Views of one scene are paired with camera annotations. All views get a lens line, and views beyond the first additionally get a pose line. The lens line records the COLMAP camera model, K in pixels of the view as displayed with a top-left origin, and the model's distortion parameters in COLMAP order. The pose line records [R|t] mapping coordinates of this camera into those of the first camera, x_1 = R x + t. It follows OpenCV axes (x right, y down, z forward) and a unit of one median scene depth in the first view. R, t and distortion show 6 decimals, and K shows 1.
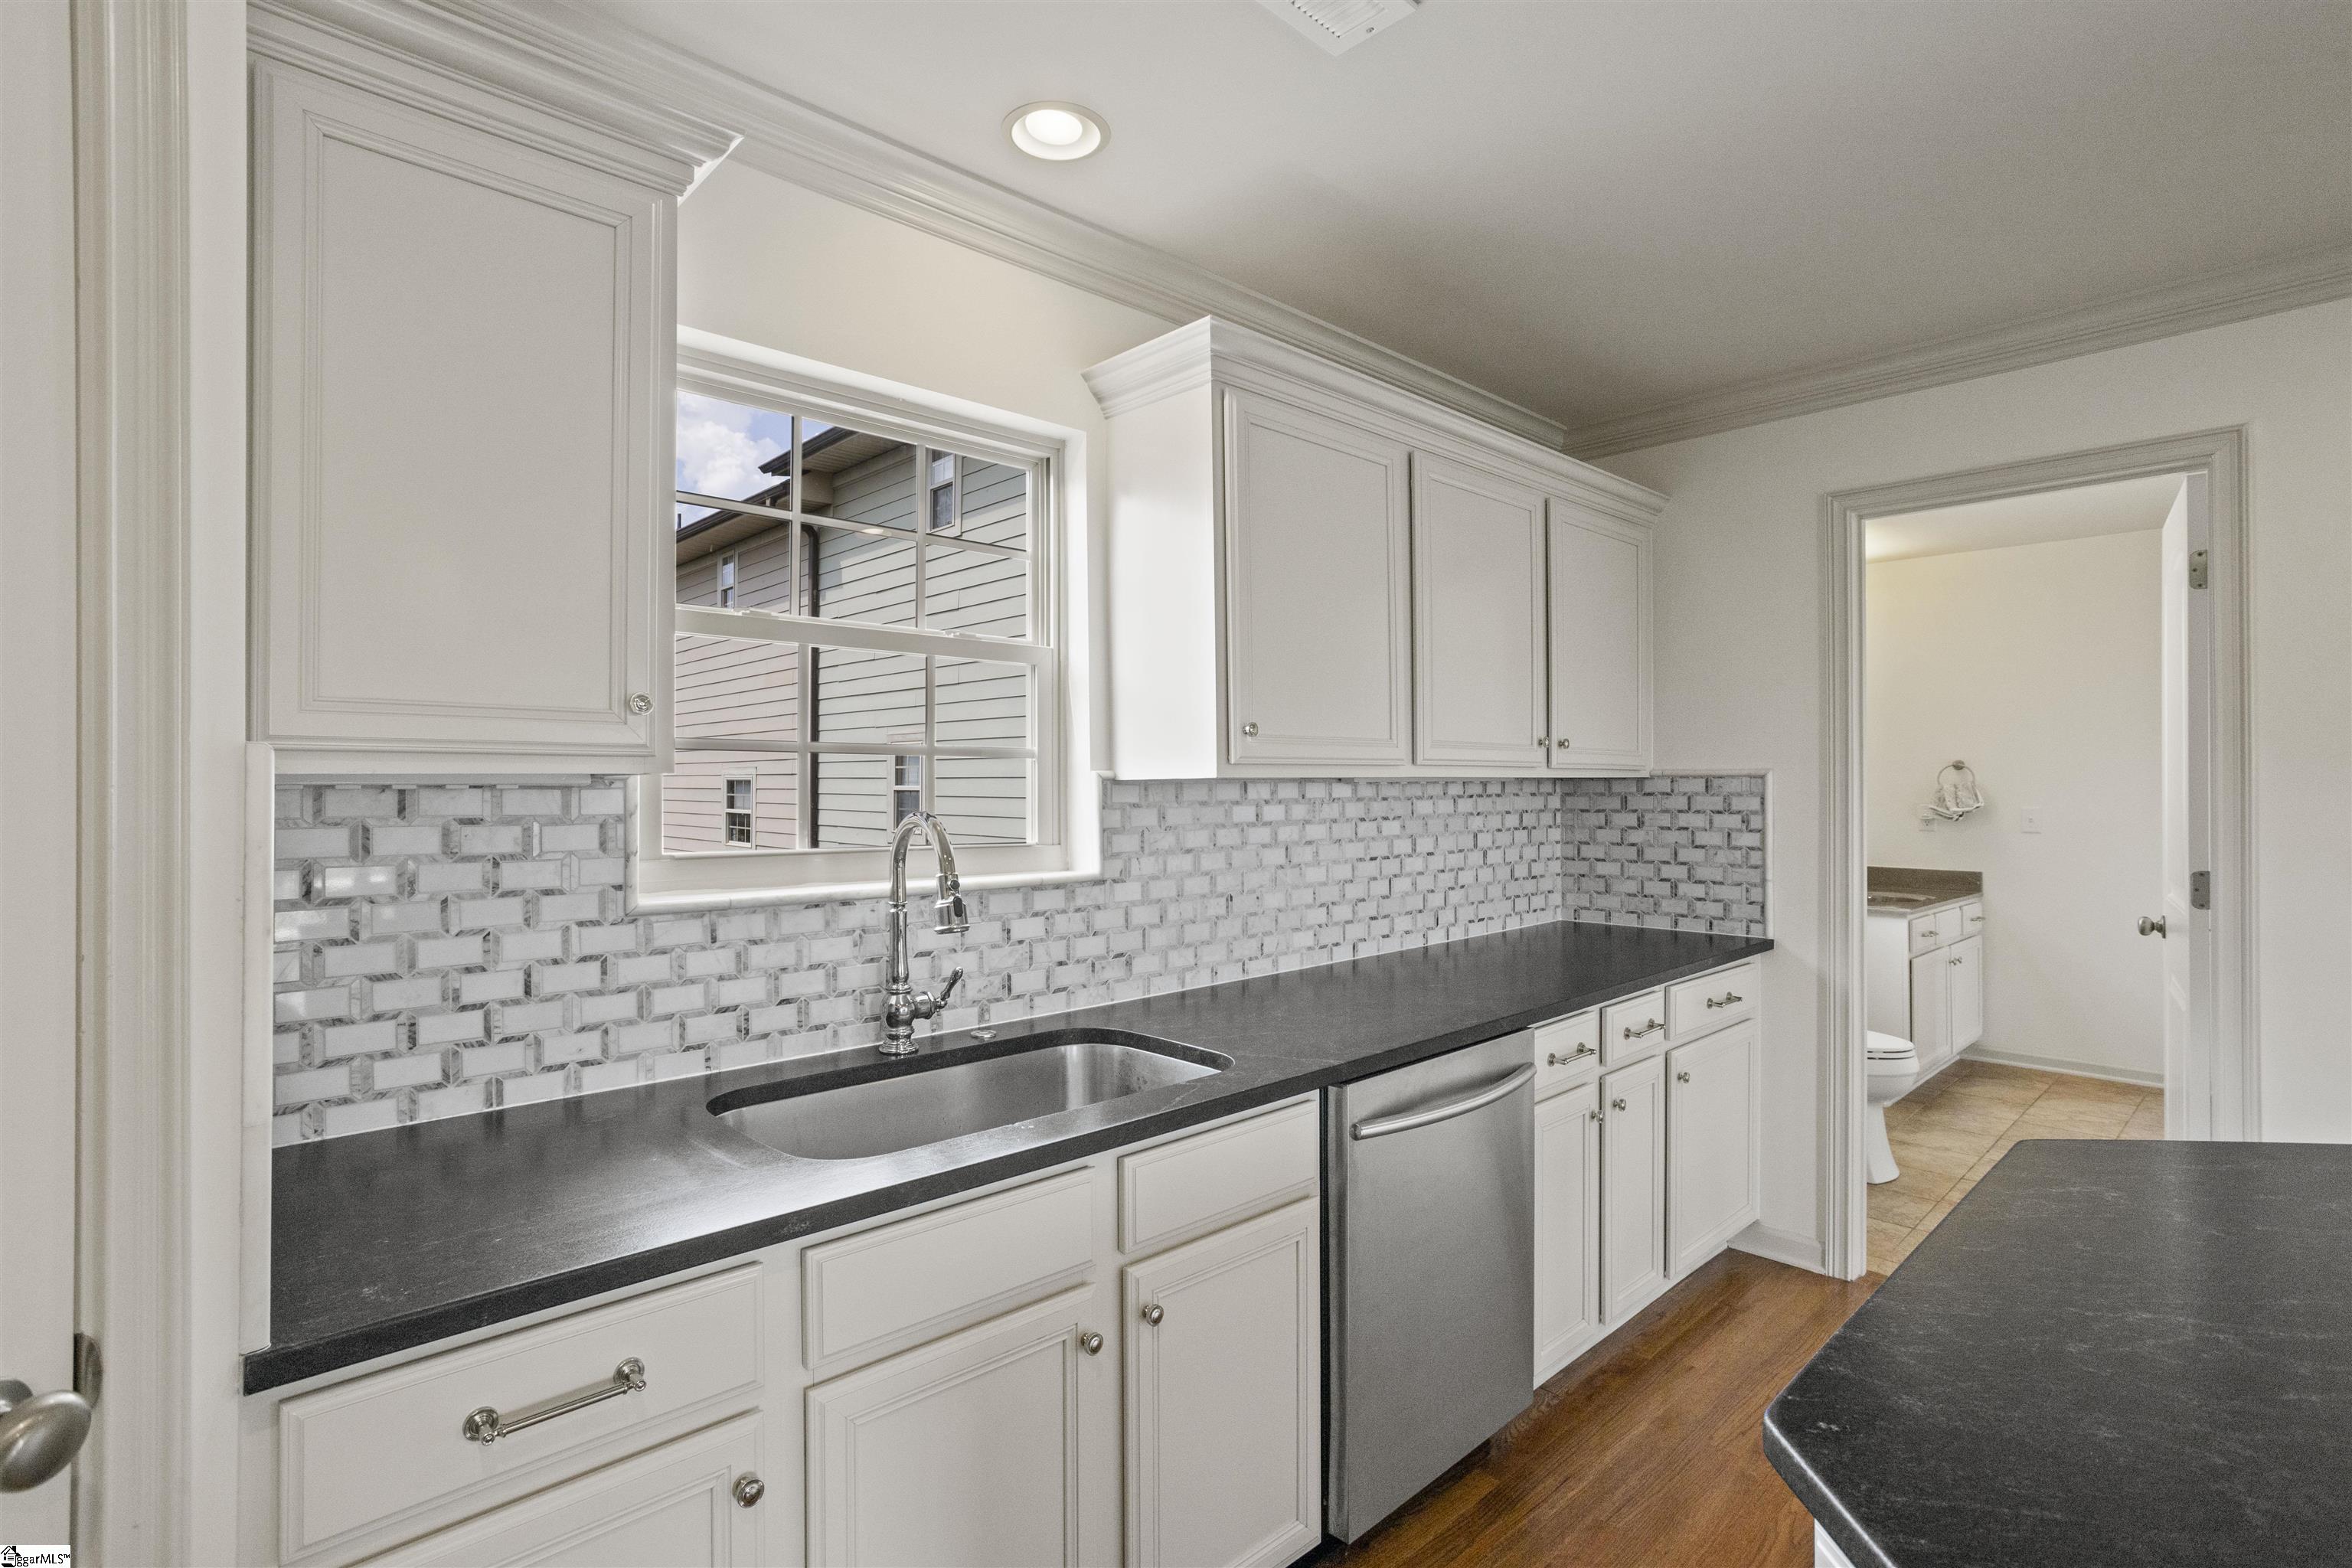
lens RADIAL K [[1135.9, 0, 1169.9], [0, 1135.9, 778.6], [0, 0, 1]] dist [-0.027660, 0.001439]
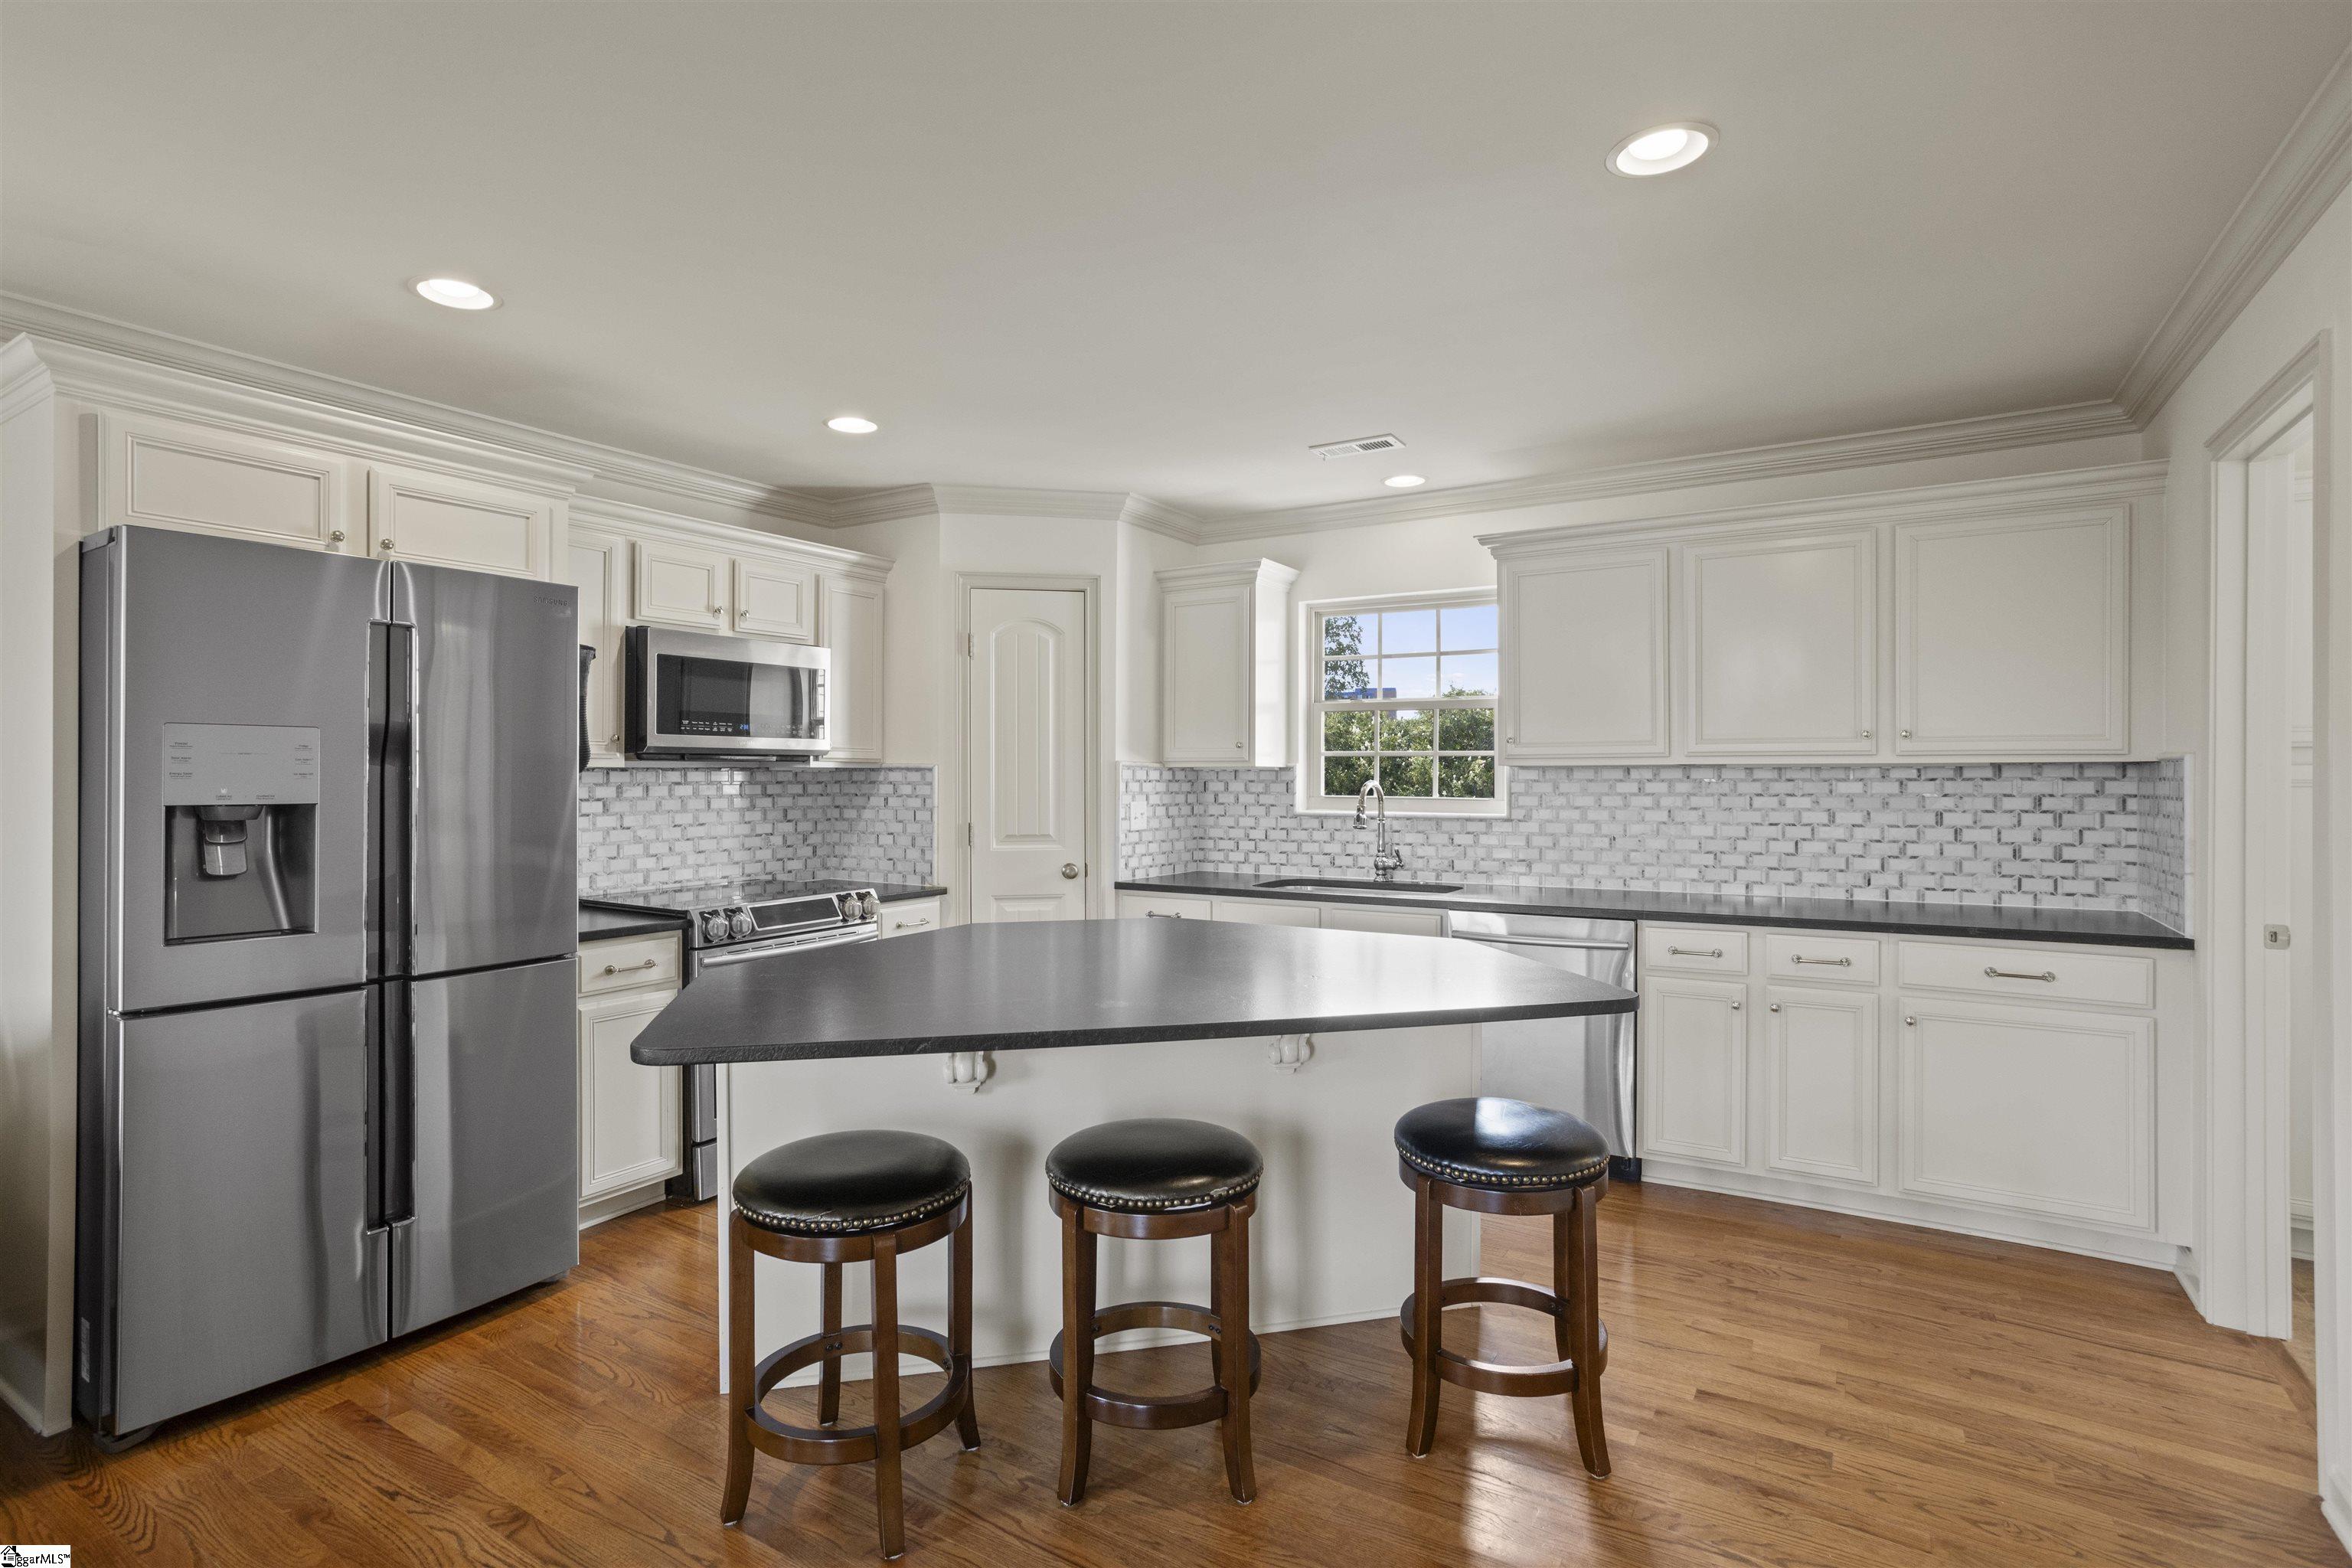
lens RADIAL K [[1135.9, 0, 1174.7], [0, 1135.9, 776.0], [0, 0, 1]] dist [-0.027660, 0.001439]
pose [[0.285709, 0.009997, -0.958264, 1.341703], [0.007772, 0.999889, 0.012748, -0.010162], [0.958285, -0.011089, 0.285600, -0.065461]]
